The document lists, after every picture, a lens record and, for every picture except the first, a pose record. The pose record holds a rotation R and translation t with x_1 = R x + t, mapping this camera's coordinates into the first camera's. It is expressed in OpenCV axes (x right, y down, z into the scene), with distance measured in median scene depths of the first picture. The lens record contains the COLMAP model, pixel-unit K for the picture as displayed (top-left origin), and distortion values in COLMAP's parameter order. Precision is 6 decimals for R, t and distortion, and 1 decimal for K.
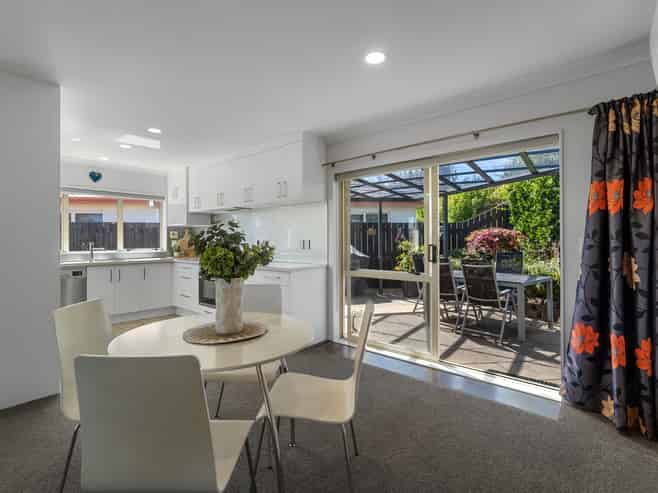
lens RADIAL K [[323.4, 0, 329.0], [0, 323.4, 246.5], [0, 0, 1]] dist [0.001231, 0.000049]
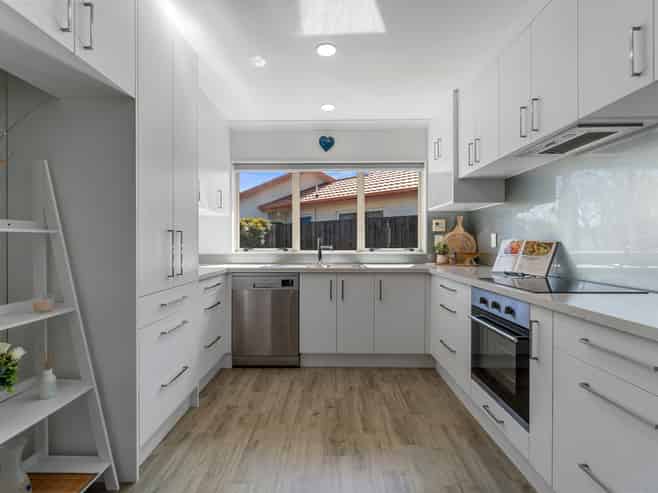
lens RADIAL K [[323.4, 0, 329.0], [0, 323.4, 246.5], [0, 0, 1]] dist [0.001231, 0.000049]
pose [[0.644871, 0.001955, -0.764289, -0.174667], [-0.012135, 0.999897, -0.007682, 0.009857], [0.764195, 0.014228, 0.644829, 0.517426]]
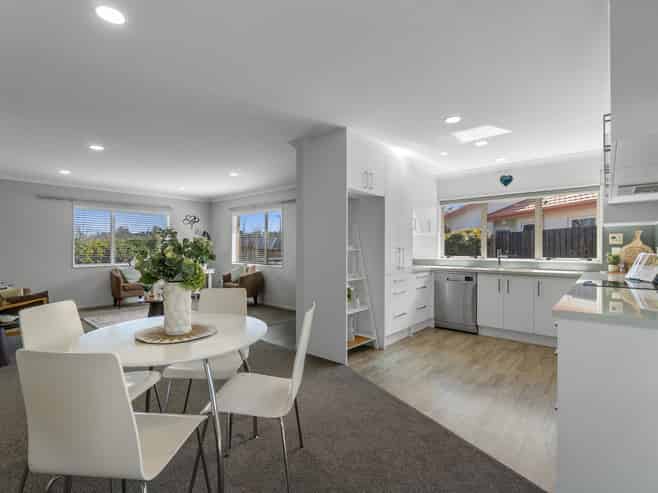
lens RADIAL K [[323.4, 0, 329.0], [0, 323.4, 246.5], [0, 0, 1]] dist [0.001231, 0.000049]
pose [[-0.007984, -0.010505, -0.999913, 0.217369], [-0.023774, 0.999664, -0.010313, 0.000776], [0.999685, 0.023690, -0.008231, 0.453061]]
